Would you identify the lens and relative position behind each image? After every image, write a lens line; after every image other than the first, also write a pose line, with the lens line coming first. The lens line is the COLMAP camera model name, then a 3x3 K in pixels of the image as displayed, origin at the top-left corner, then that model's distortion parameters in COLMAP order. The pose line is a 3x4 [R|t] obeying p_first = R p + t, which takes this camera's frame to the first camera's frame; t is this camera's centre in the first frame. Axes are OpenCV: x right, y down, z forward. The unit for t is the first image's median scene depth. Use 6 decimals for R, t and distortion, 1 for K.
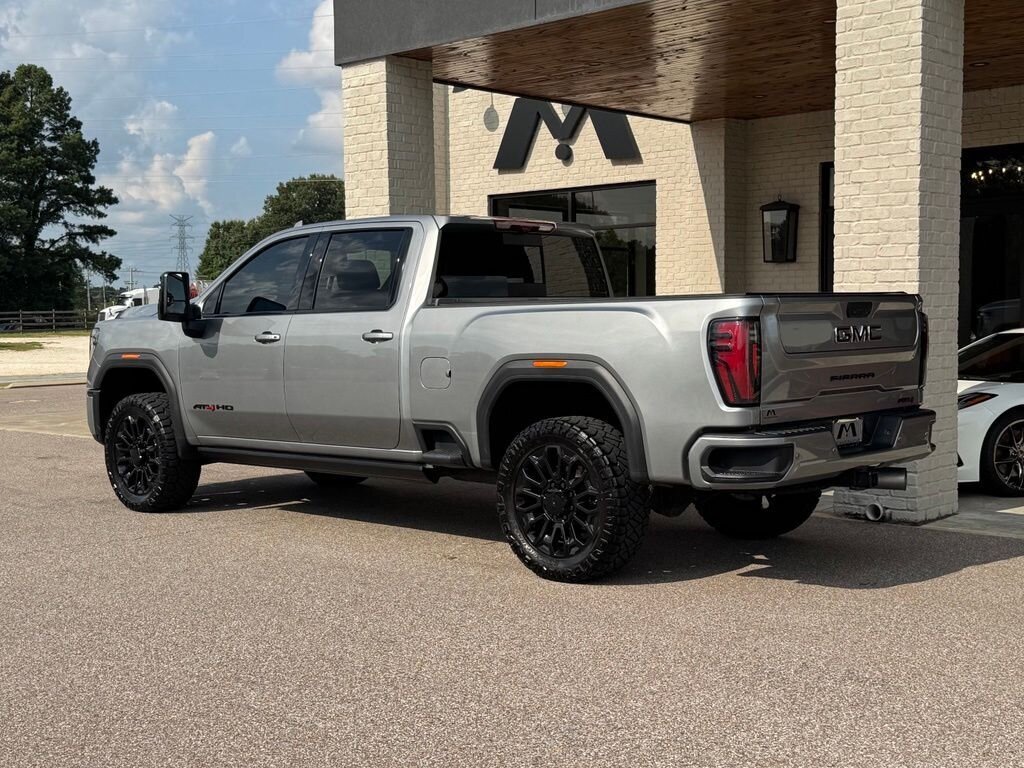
lens RADIAL K [[1332.5, 0, 508.4], [0, 1332.5, 383.2], [0, 0, 1]] dist [0.205440, -0.477919]
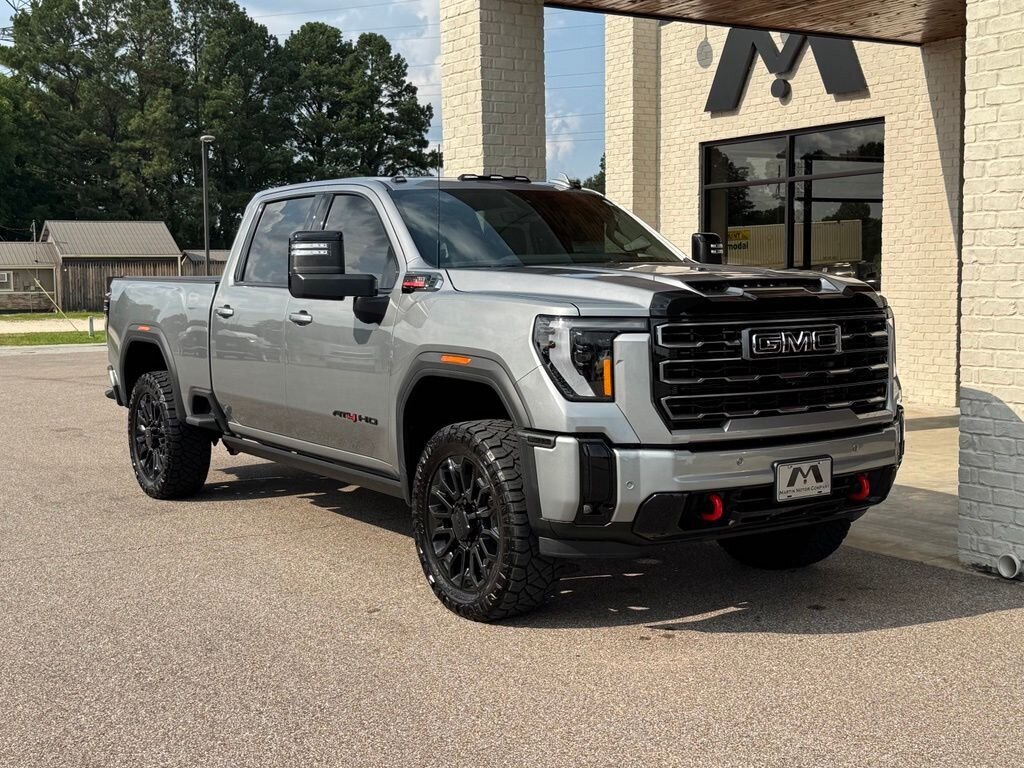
lens RADIAL K [[1334.6, 0, 508.7], [0, 1334.6, 384.8], [0, 0, 1]] dist [0.208925, -0.506464]
pose [[0.967600, 0.018717, -0.251794, 0.141515], [-0.010472, 0.999365, 0.034046, -0.016607], [0.252272, -0.030306, 0.967182, 0.172678]]
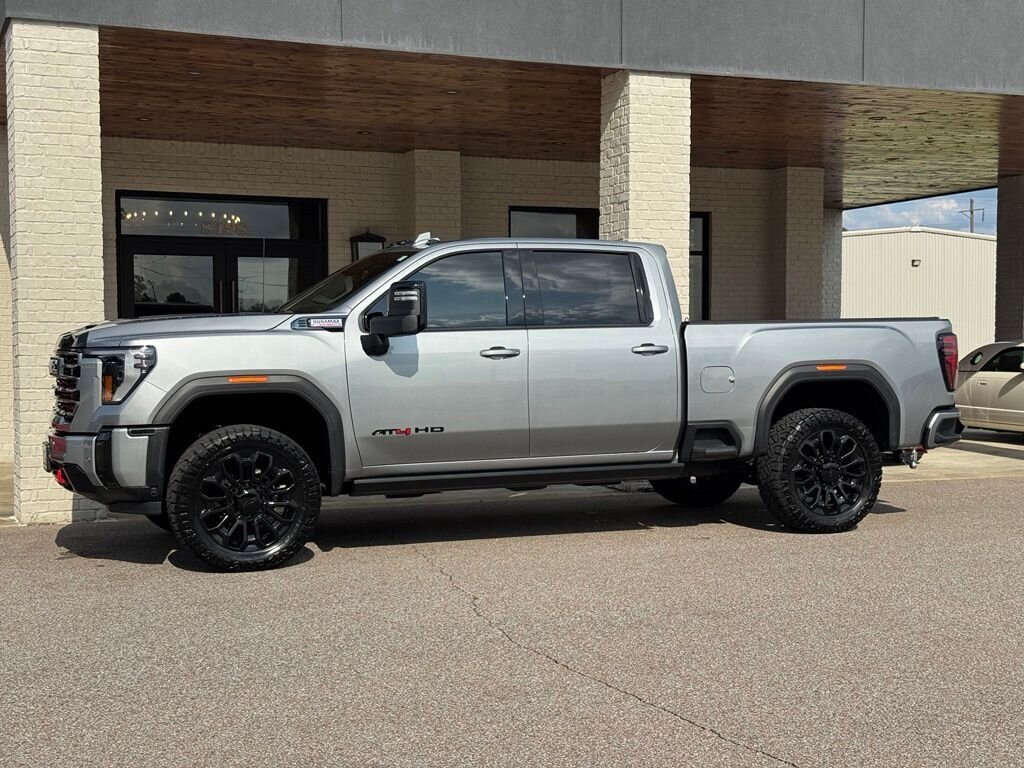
lens RADIAL K [[1419.9, 0, 512.0], [0, 1419.9, 384.0], [0, 0, 1]] dist [0.173179, -0.309788]
pose [[0.418560, -0.017844, 0.908014, -0.782026], [0.048979, 0.998795, -0.002949, -0.005432], [-0.906868, 0.045708, 0.418930, 0.392711]]
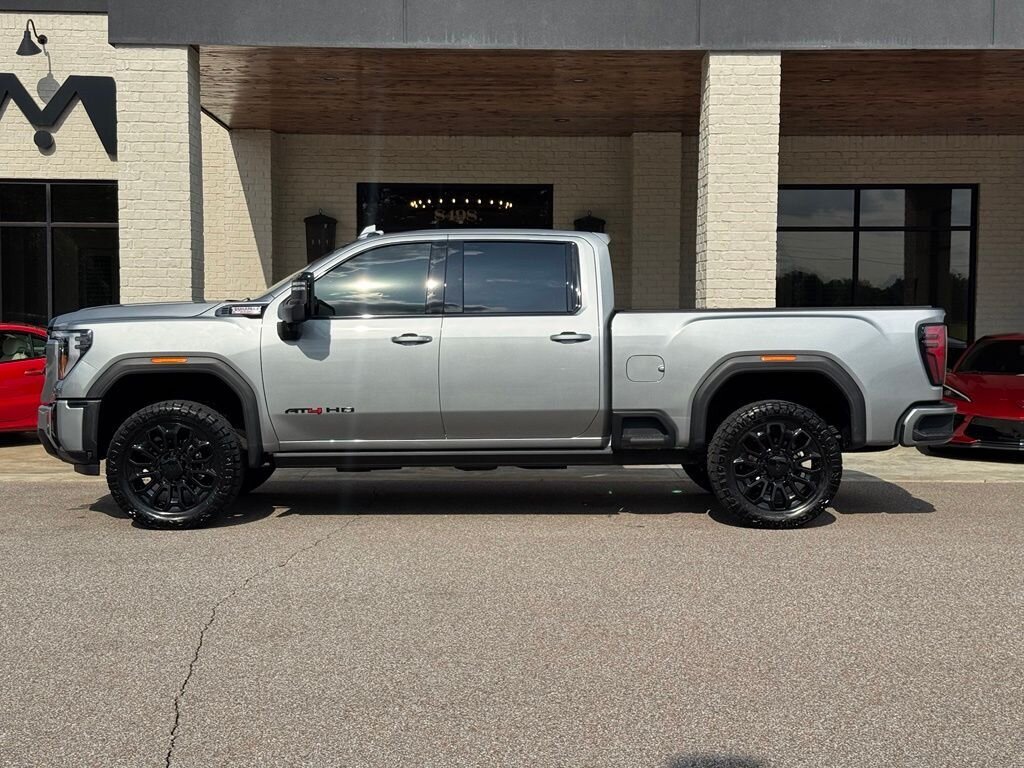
lens RADIAL K [[1419.9, 0, 512.0], [0, 1419.9, 384.0], [0, 0, 1]] dist [0.173179, -0.309788]
pose [[0.722022, -0.020125, 0.691577, -0.618582], [0.026135, 0.999657, 0.001804, 0.000389], [-0.691376, 0.016772, 0.722300, 0.108972]]
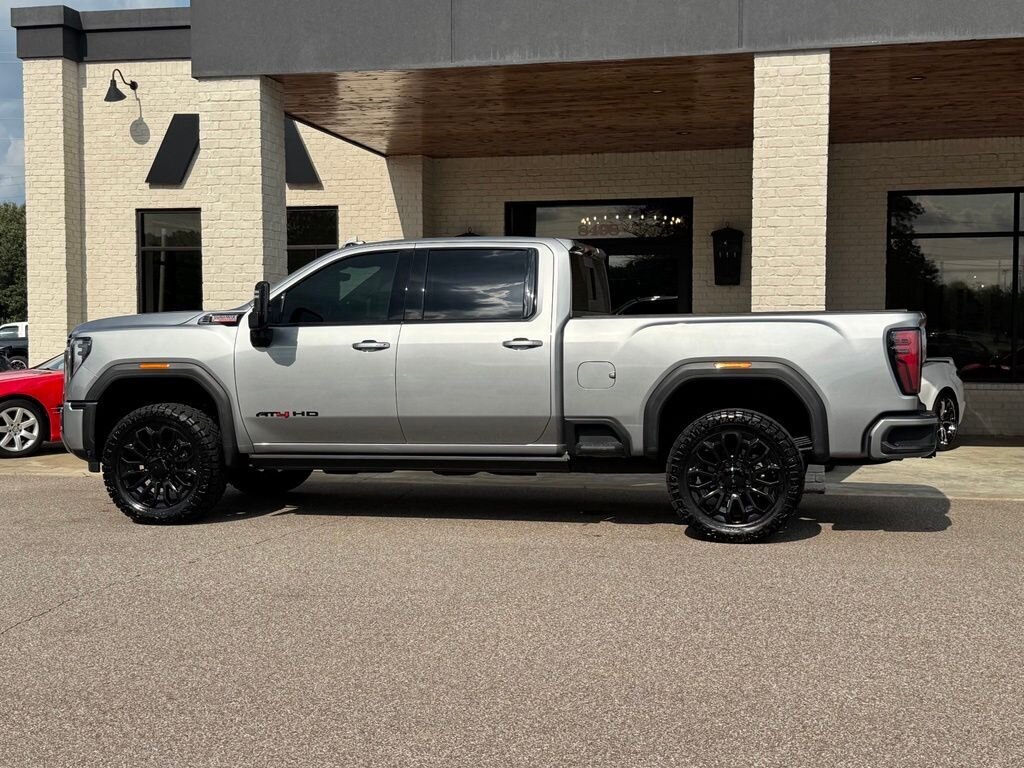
lens RADIAL K [[1330.0, 0, 511.0], [0, 1330.0, 376.5], [0, 0, 1]] dist [0.198999, -0.443791]
pose [[0.867671, -0.006616, 0.497095, -0.425778], [0.018506, 0.999648, -0.018997, 0.008792], [-0.496795, 0.025682, 0.867488, 0.022134]]
